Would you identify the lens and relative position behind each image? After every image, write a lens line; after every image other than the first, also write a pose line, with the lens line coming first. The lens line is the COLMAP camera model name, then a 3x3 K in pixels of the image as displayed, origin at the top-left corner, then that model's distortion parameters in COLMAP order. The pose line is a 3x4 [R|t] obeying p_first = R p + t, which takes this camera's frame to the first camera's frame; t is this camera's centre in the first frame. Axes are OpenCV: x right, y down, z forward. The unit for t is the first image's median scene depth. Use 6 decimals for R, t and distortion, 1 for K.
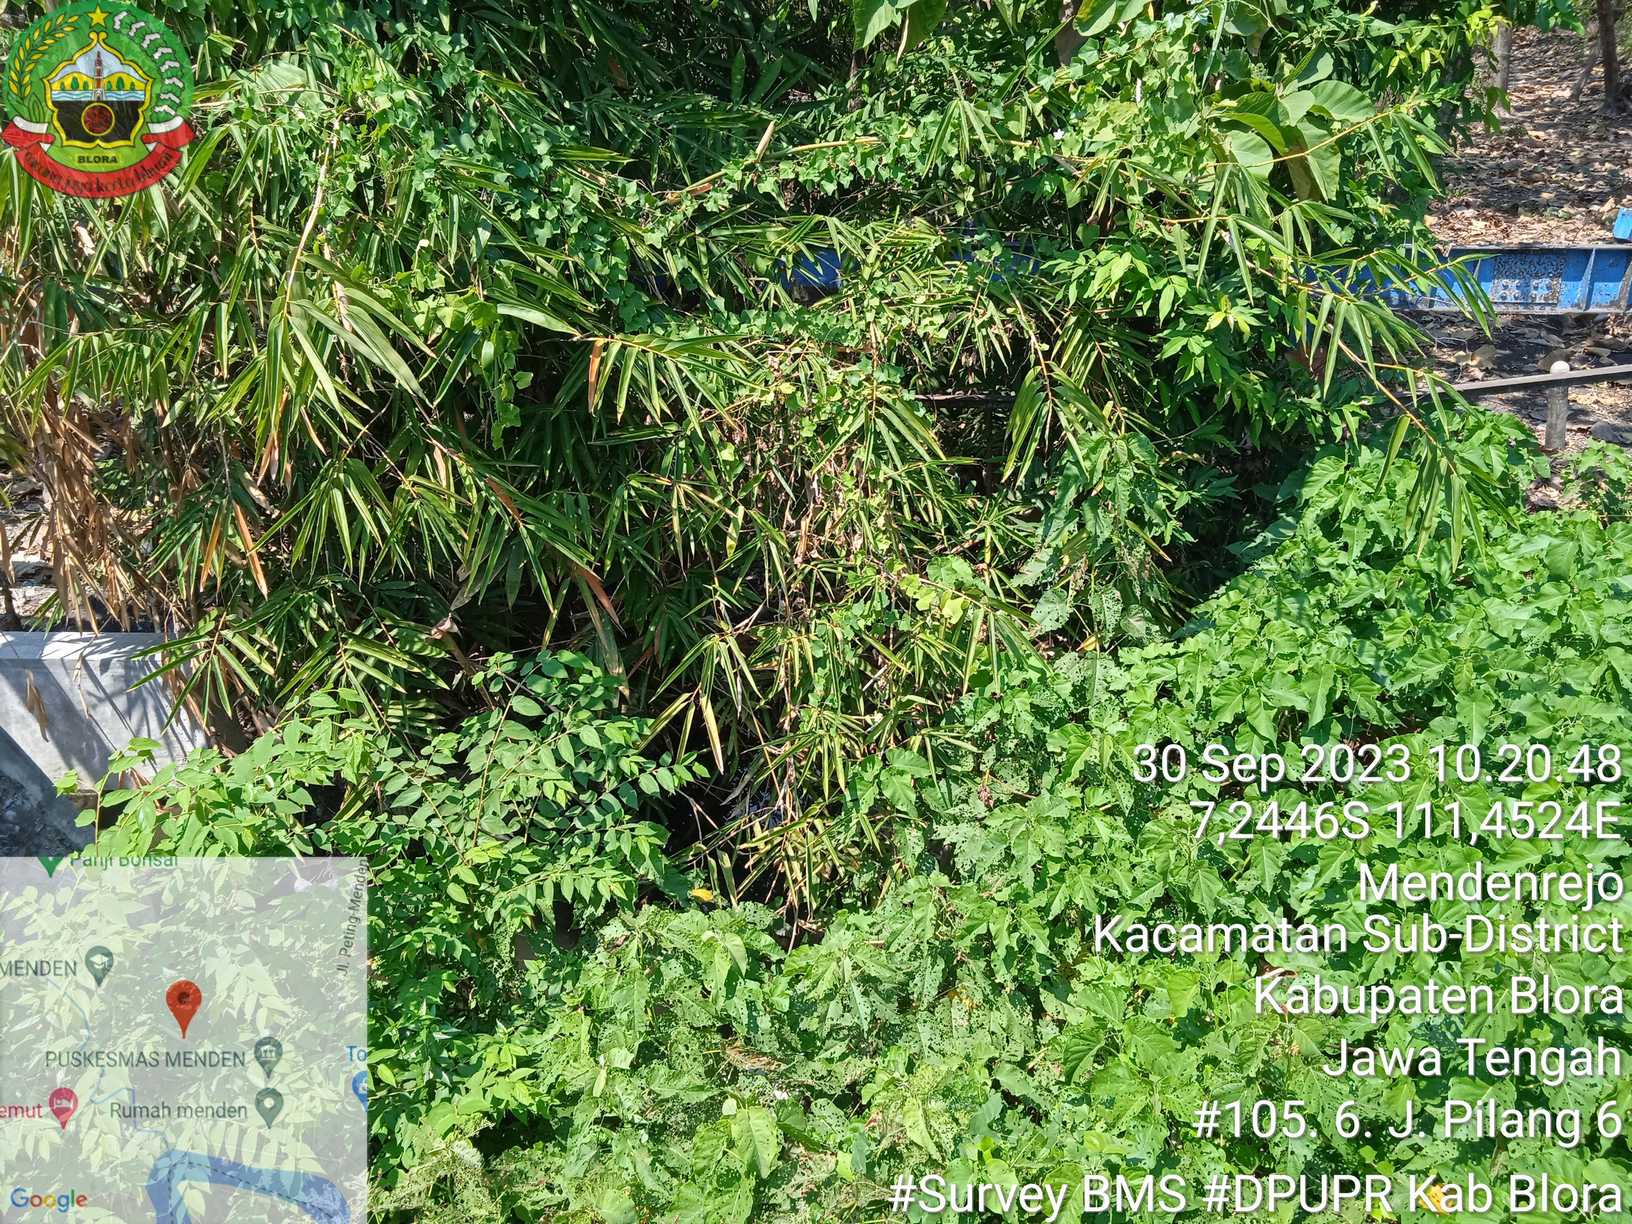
lens RADIAL K [[1306.1, 0, 819.7], [0, 1306.1, 612.0], [0, 0, 1]] dist [0.016478, -0.014045]
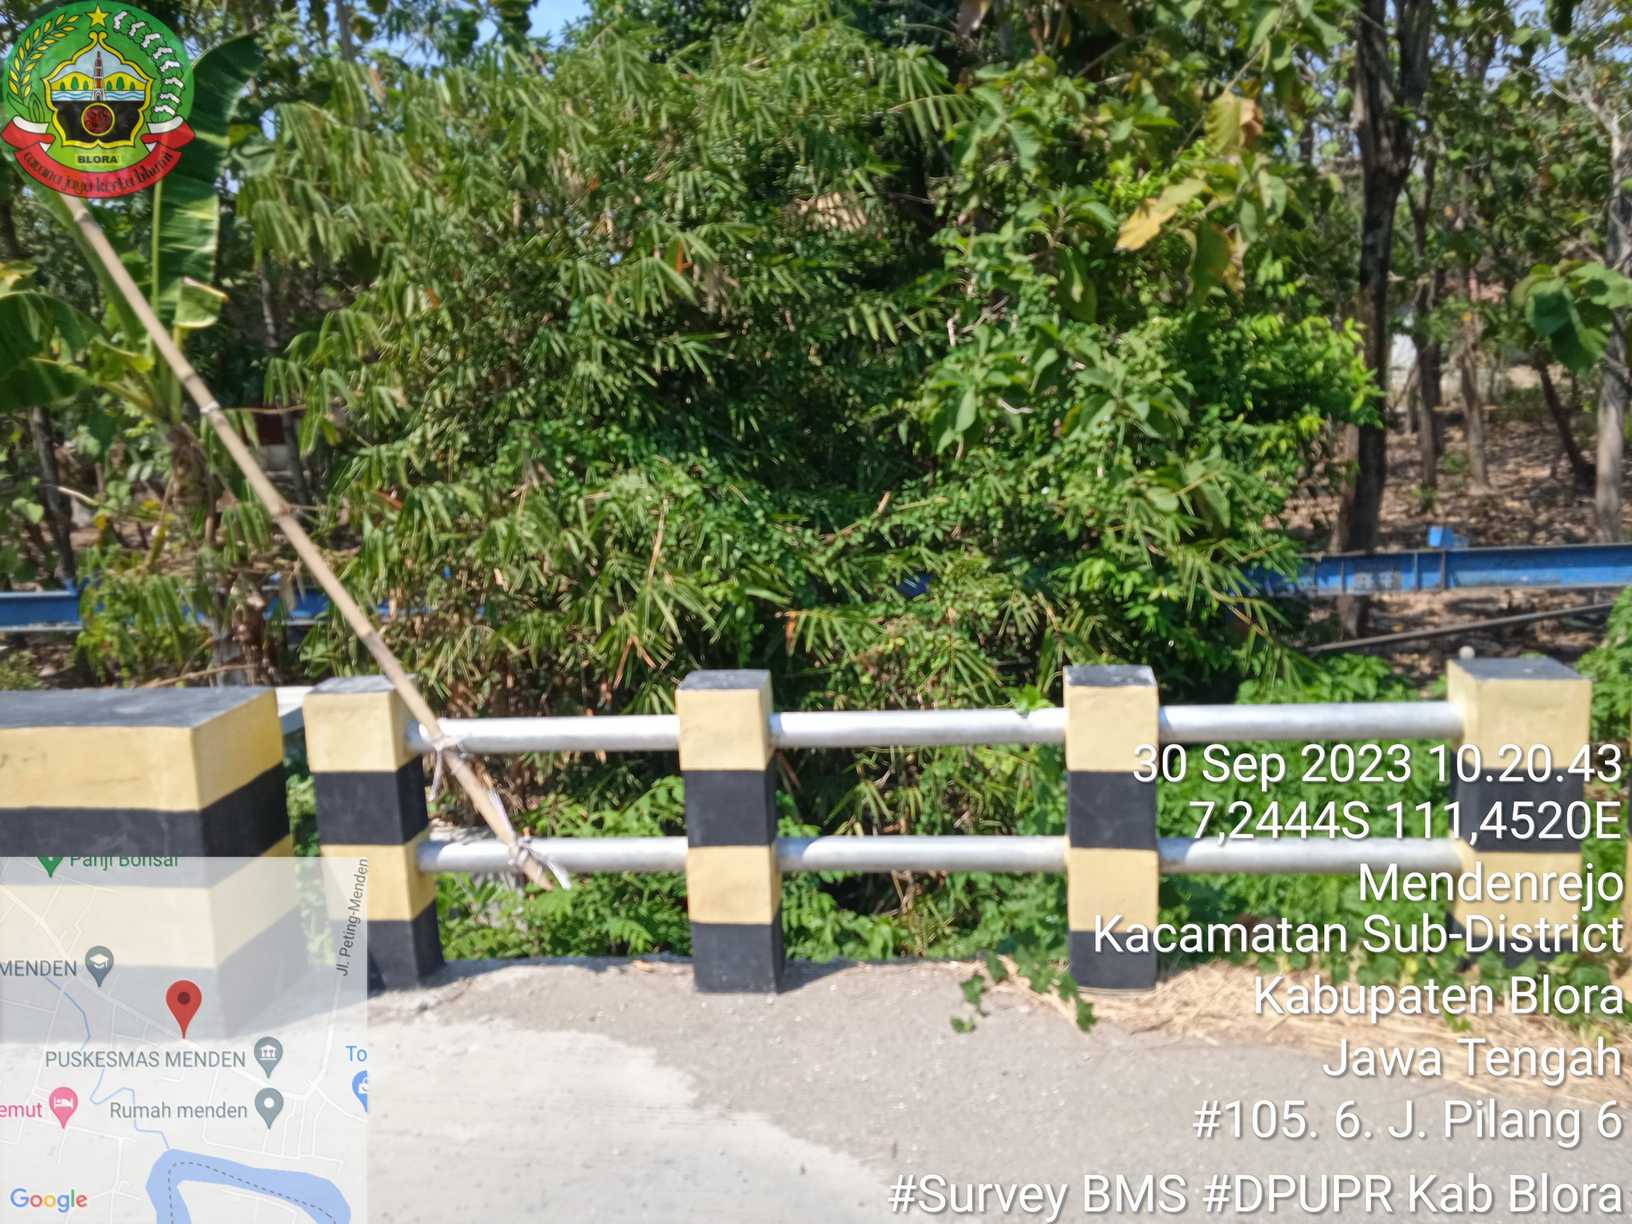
lens RADIAL K [[1306.1, 0, 815.0], [0, 1306.1, 613.2], [0, 0, 1]] dist [0.016478, -0.014045]
pose [[0.996792, -0.039934, -0.069354, -0.016234], [0.017623, 0.954862, -0.296528, 0.284364], [0.078065, 0.294354, 0.952503, -0.607821]]
